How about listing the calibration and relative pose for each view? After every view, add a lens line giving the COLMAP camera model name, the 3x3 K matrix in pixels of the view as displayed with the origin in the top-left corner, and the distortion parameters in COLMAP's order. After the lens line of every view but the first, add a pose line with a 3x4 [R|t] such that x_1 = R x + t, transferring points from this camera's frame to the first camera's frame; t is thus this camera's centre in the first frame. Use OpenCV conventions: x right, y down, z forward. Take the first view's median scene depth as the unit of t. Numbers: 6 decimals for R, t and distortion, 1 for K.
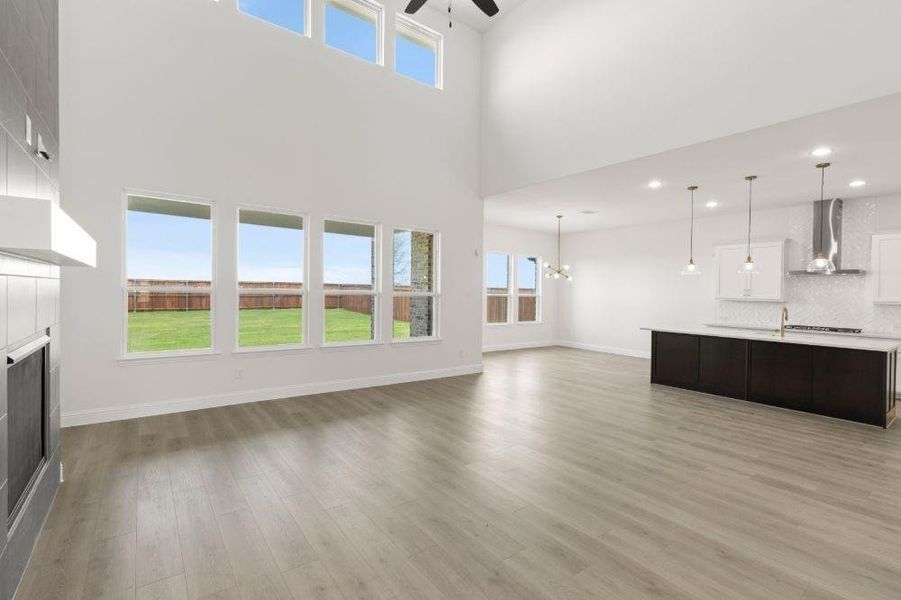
lens RADIAL K [[414.3, 0, 442.3], [0, 414.3, 292.2], [0, 0, 1]] dist [0.001676, -0.000019]
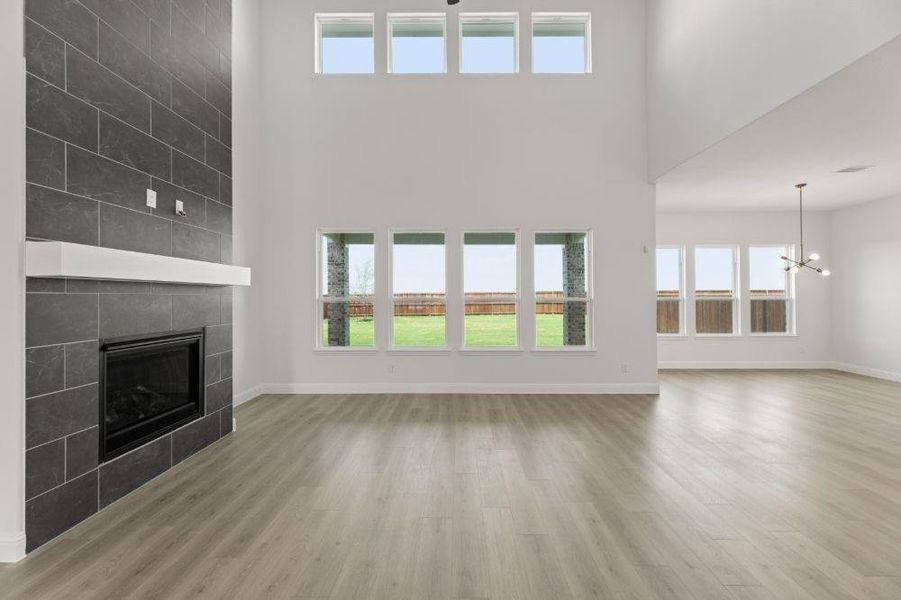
lens RADIAL K [[369.7, 0, 450.5], [0, 369.7, 300.0], [0, 0, 1]] dist [0.000409, 0.000019]
pose [[0.801718, -0.019238, -0.597392, 0.207697], [0.019772, 0.999788, -0.005662, 0.004046], [0.597375, -0.007272, 0.801929, 0.166262]]
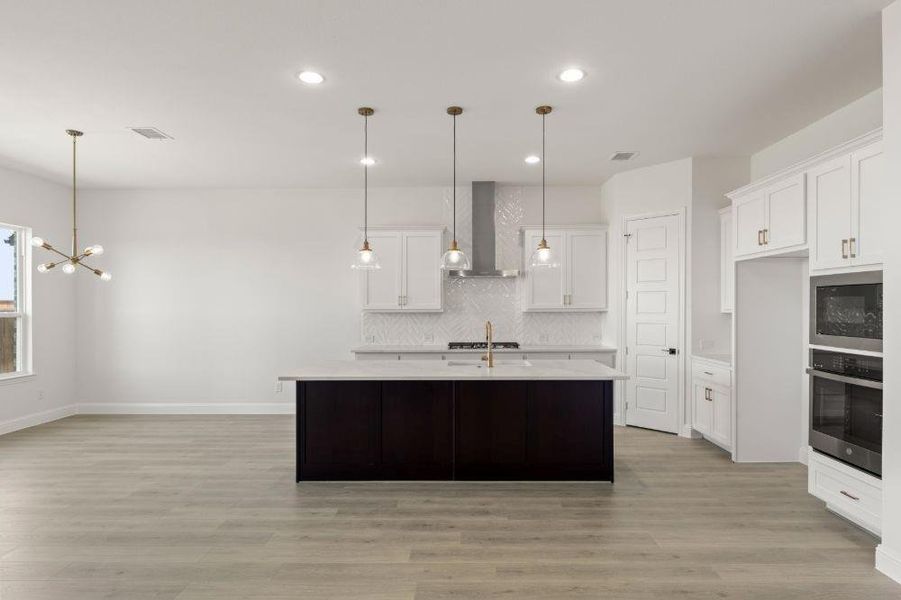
lens RADIAL K [[502.0, 0, 462.8], [0, 502.0, 301.9], [0, 0, 1]] dist [0.001215, 0.000367]
pose [[0.602498, -0.015485, 0.797970, 0.122520], [0.018434, 0.999815, 0.005484, -0.000038], [-0.797908, 0.011405, 0.602672, 0.417827]]
